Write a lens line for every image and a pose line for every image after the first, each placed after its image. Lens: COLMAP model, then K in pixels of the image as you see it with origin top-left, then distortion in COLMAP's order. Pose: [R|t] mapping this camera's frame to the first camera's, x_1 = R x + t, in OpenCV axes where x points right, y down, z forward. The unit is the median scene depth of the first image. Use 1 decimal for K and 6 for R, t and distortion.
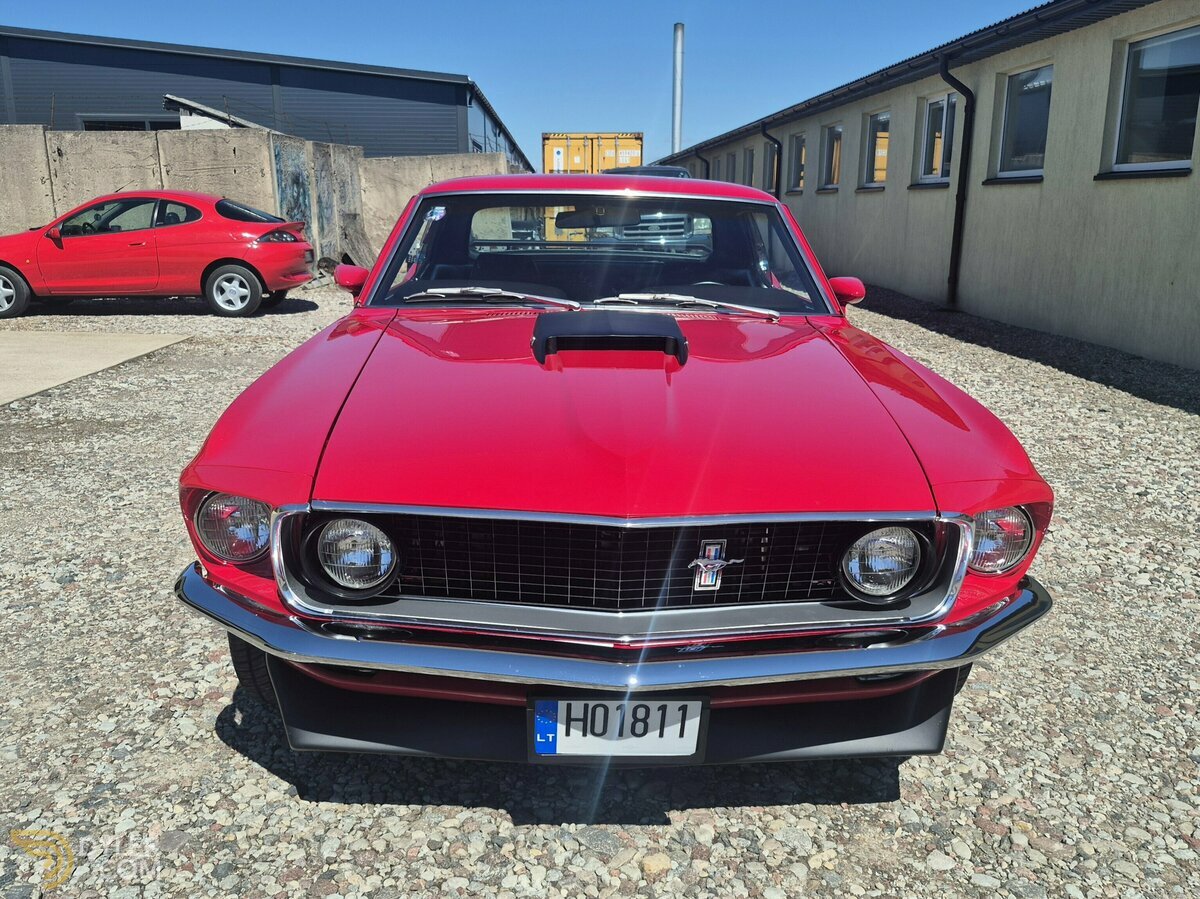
lens RADIAL K [[1099.0, 0, 554.2], [0, 1099.0, 507.1], [0, 0, 1]] dist [0.075192, -0.102395]
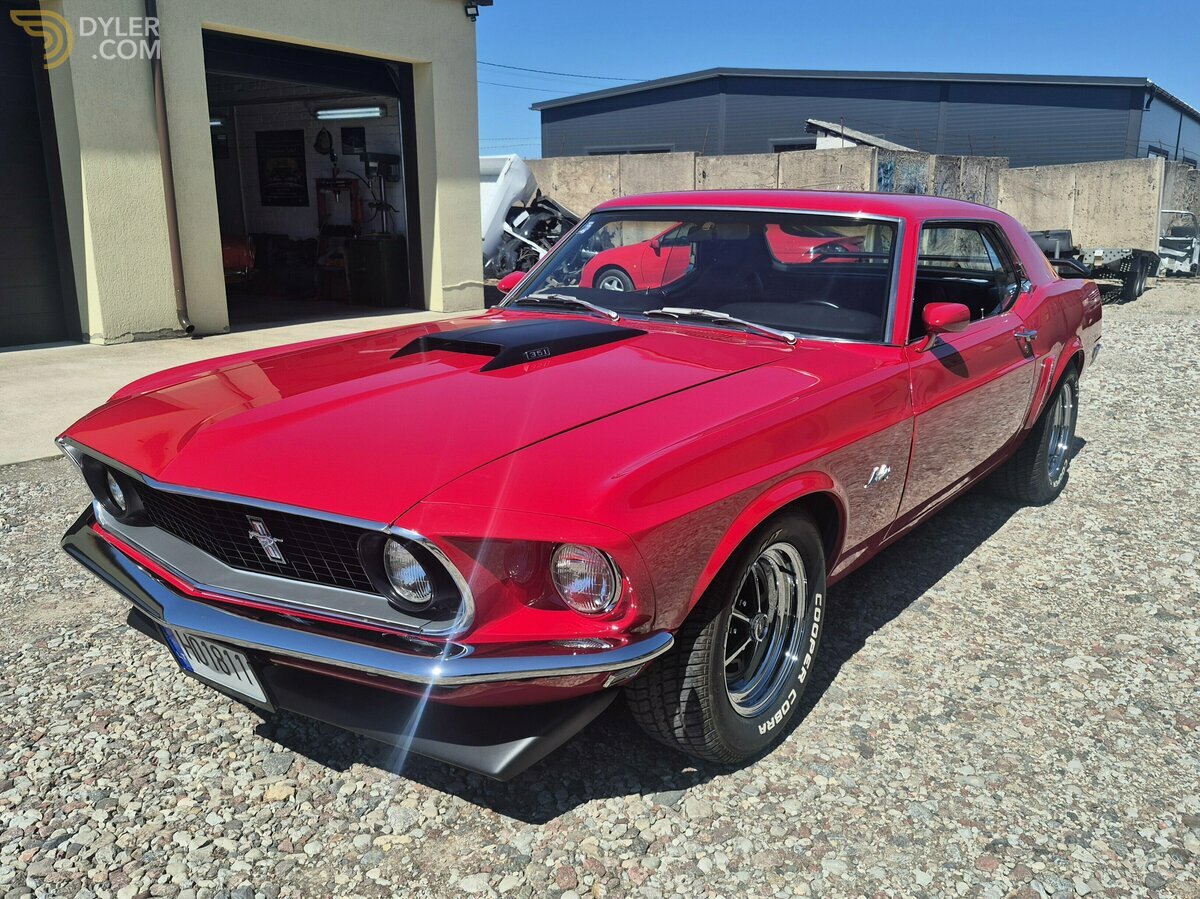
lens RADIAL K [[1001.9, 0, 574.7], [0, 1001.9, 497.0], [0, 0, 1]] dist [0.104575, -0.117835]
pose [[0.805745, 0.161407, -0.569845, 0.124008], [-0.159369, 0.985748, 0.053867, -0.012111], [0.570418, 0.047412, 0.819985, 0.040863]]
